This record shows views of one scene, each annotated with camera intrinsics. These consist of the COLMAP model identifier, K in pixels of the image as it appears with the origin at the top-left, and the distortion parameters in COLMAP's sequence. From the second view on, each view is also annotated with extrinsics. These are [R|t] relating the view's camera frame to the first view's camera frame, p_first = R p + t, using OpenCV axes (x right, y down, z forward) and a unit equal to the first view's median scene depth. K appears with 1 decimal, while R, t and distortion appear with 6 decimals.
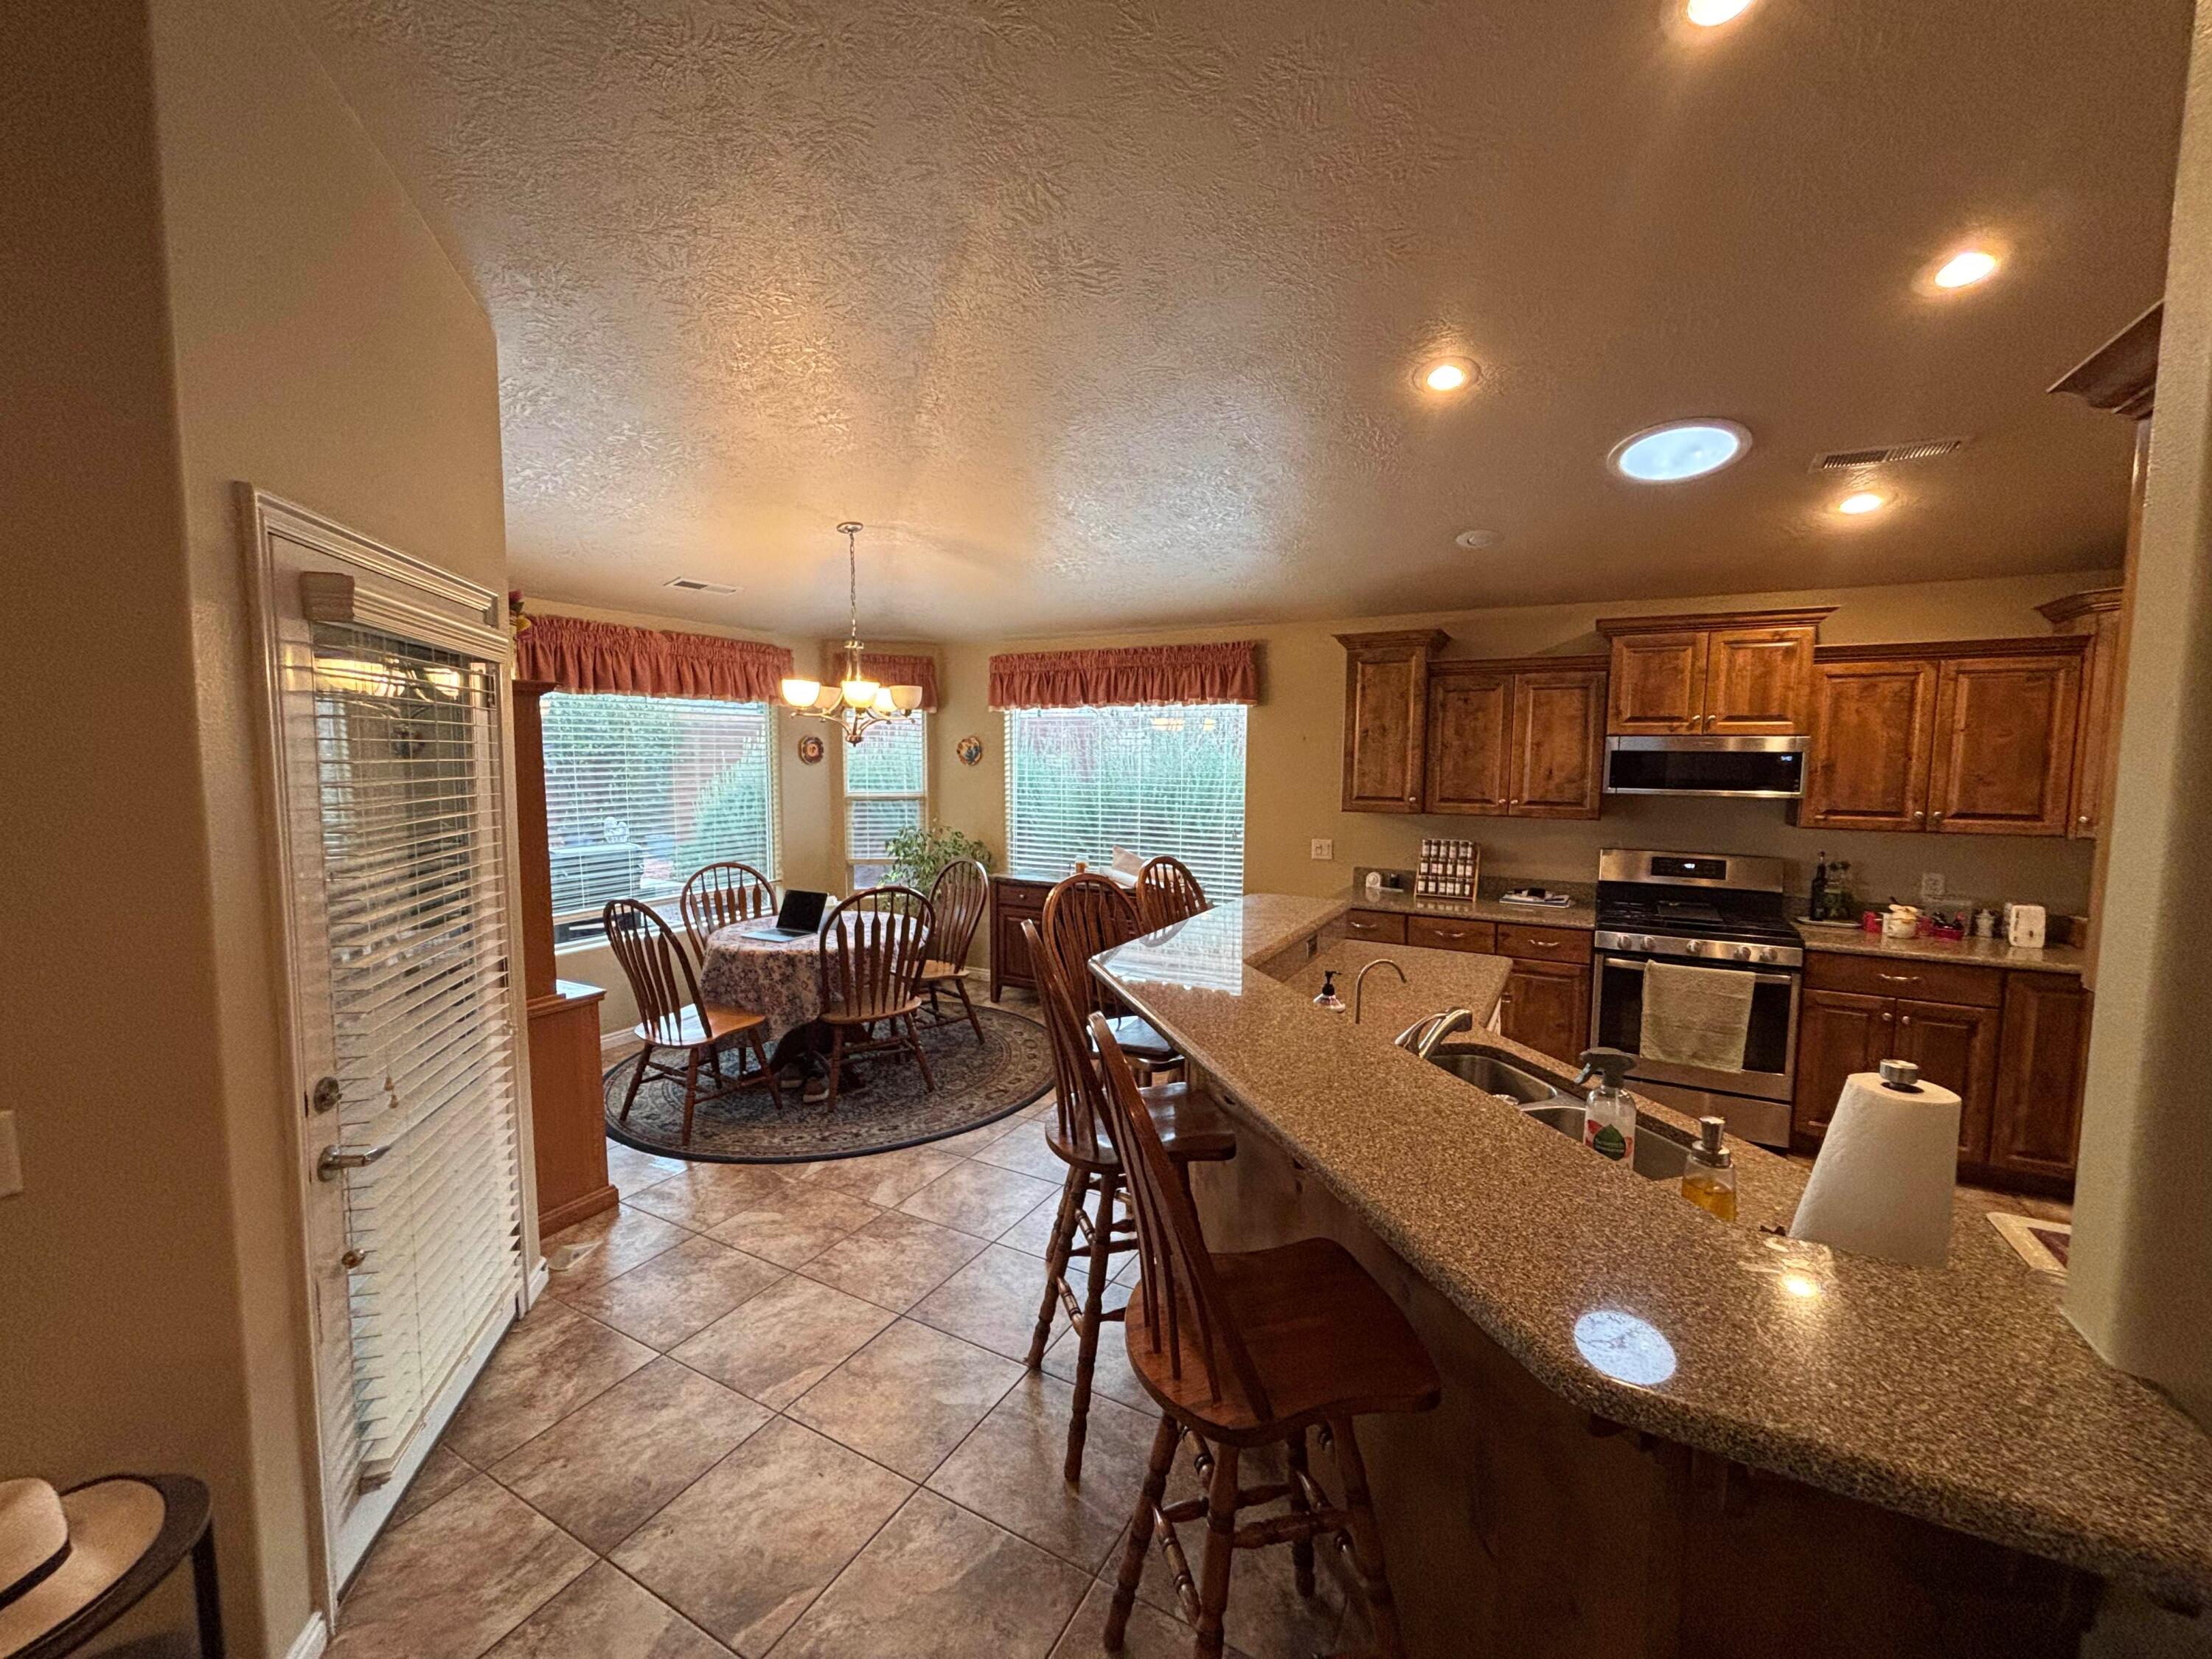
lens RADIAL K [[888.2, 0, 1106.0], [0, 888.2, 829.5], [0, 0, 1]] dist [-0.000158, 0.000039]
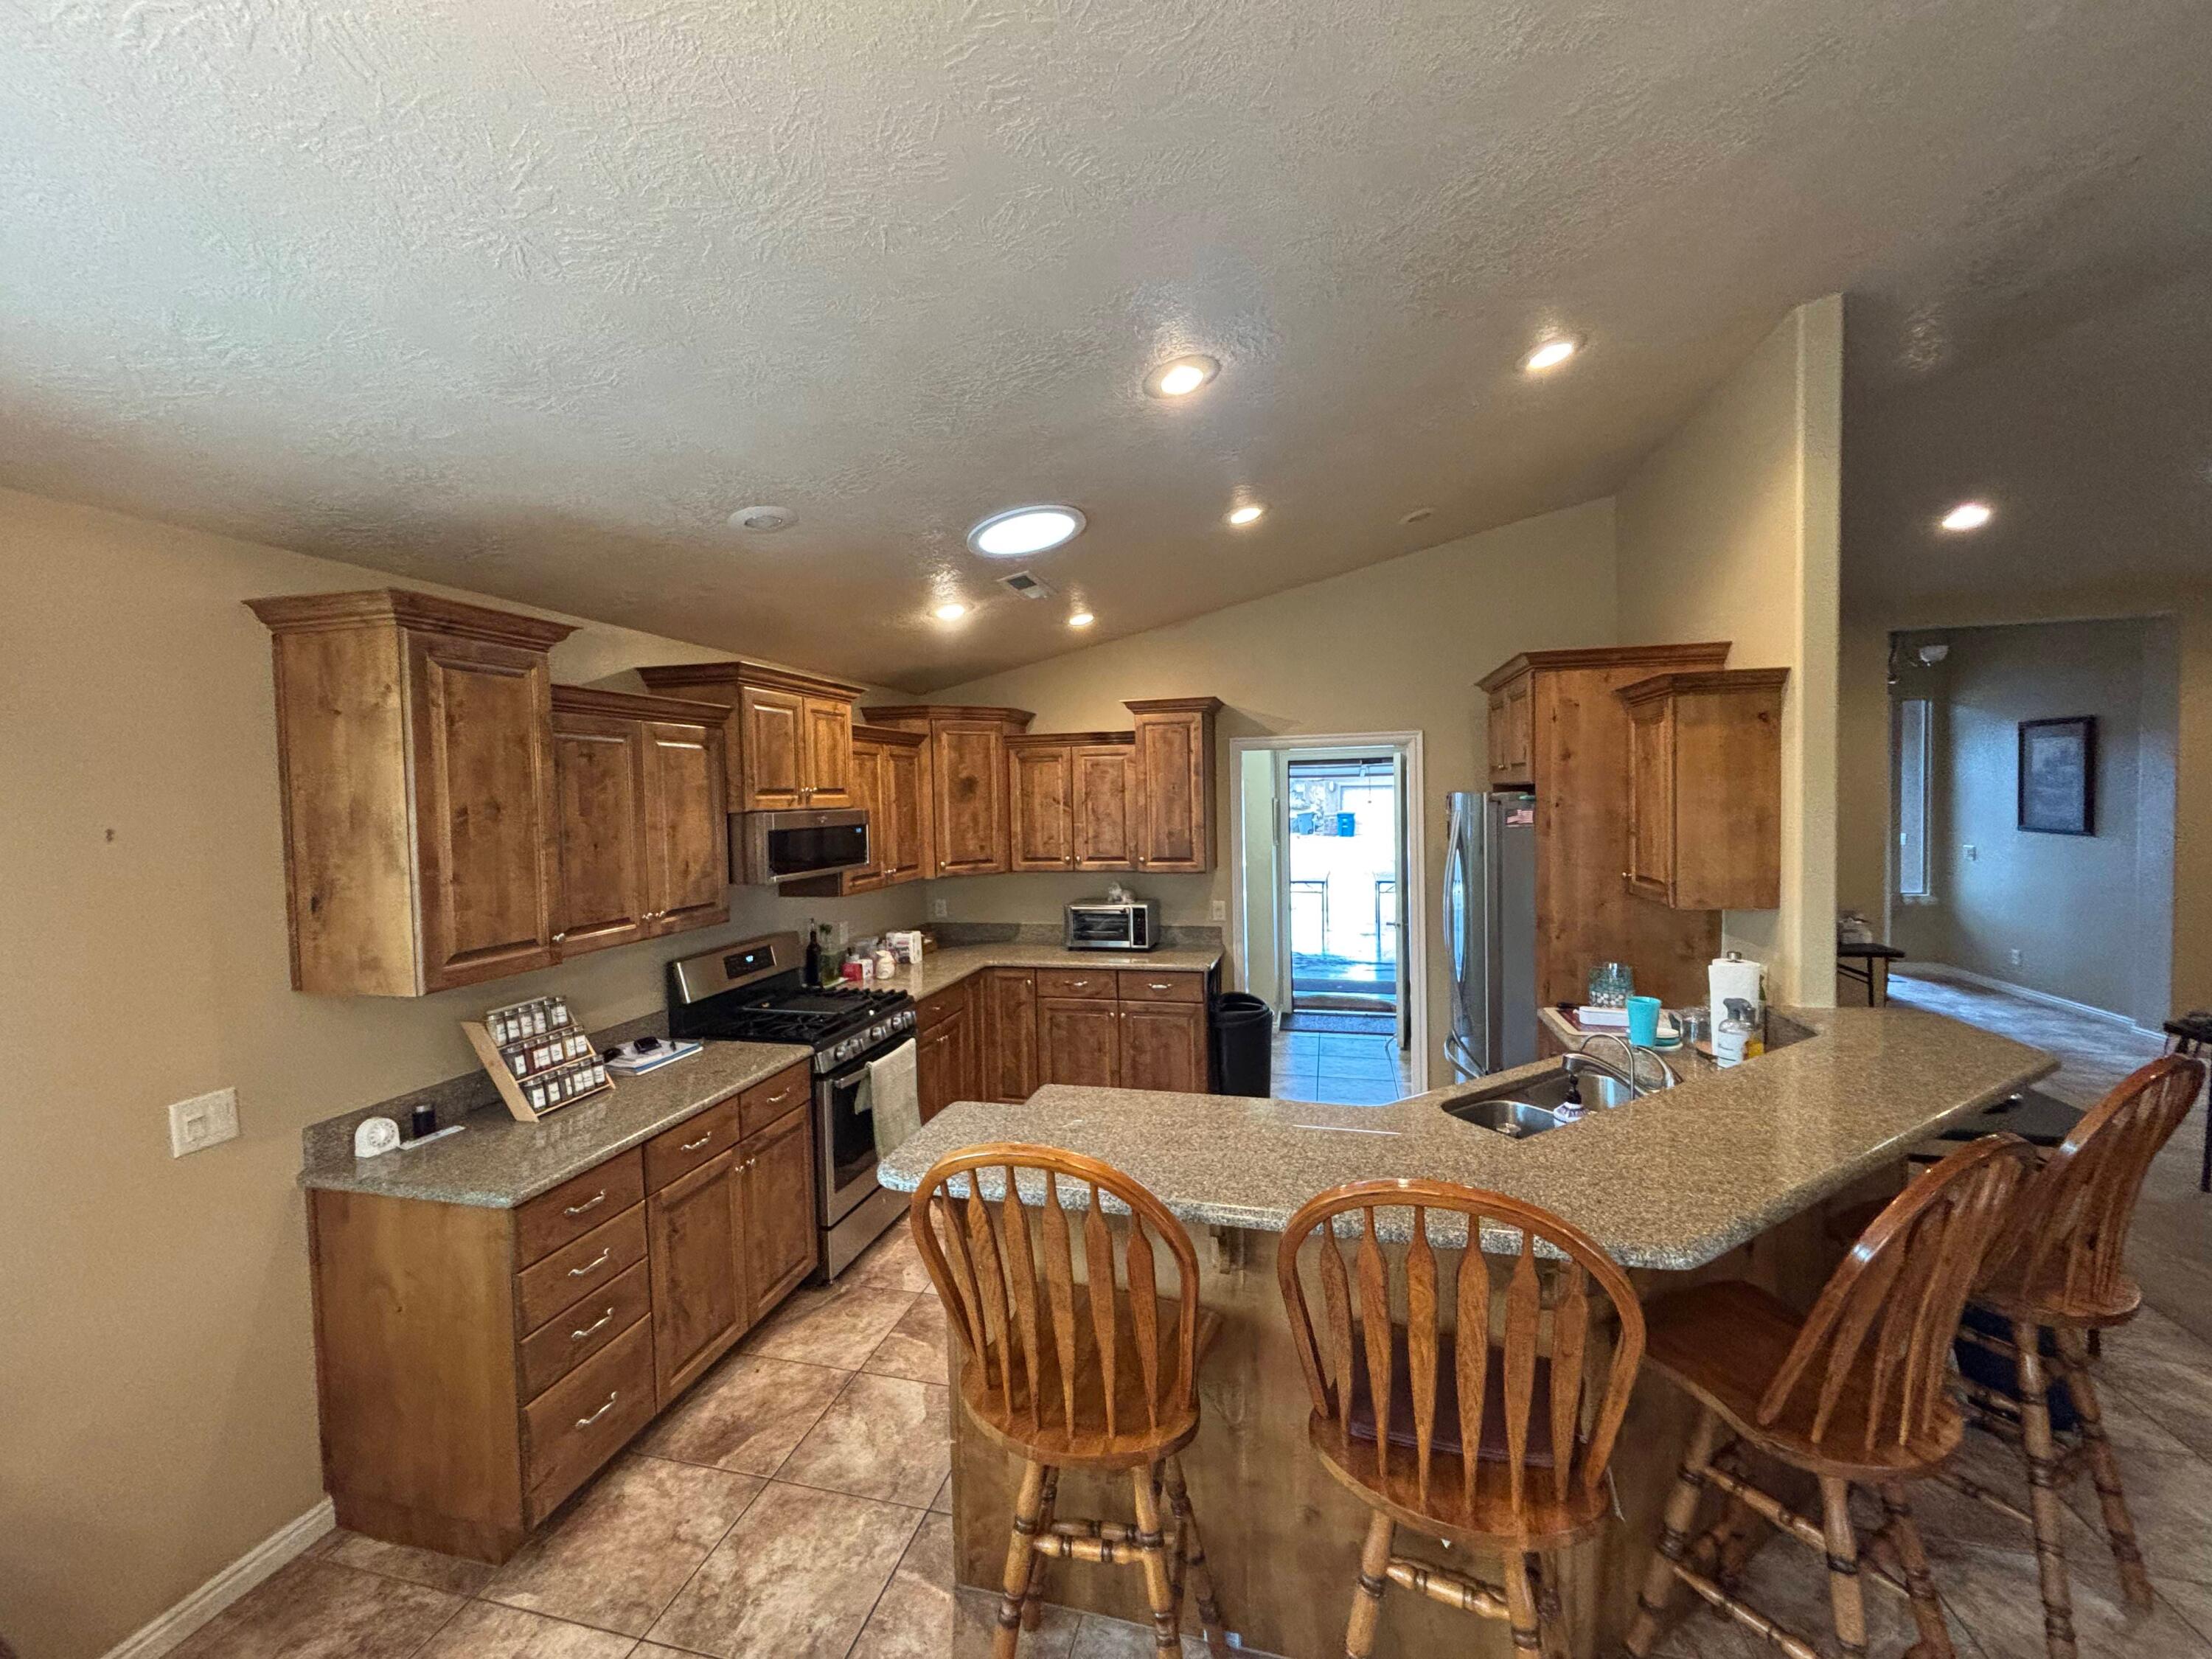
lens RADIAL K [[888.2, 0, 1106.0], [0, 888.2, 829.5], [0, 0, 1]] dist [-0.000158, 0.000039]
pose [[-0.250635, -0.041869, 0.967176, -0.252158], [0.097266, 0.992920, 0.068189, -0.104882], [-0.963183, 0.111164, -0.244788, 0.822672]]
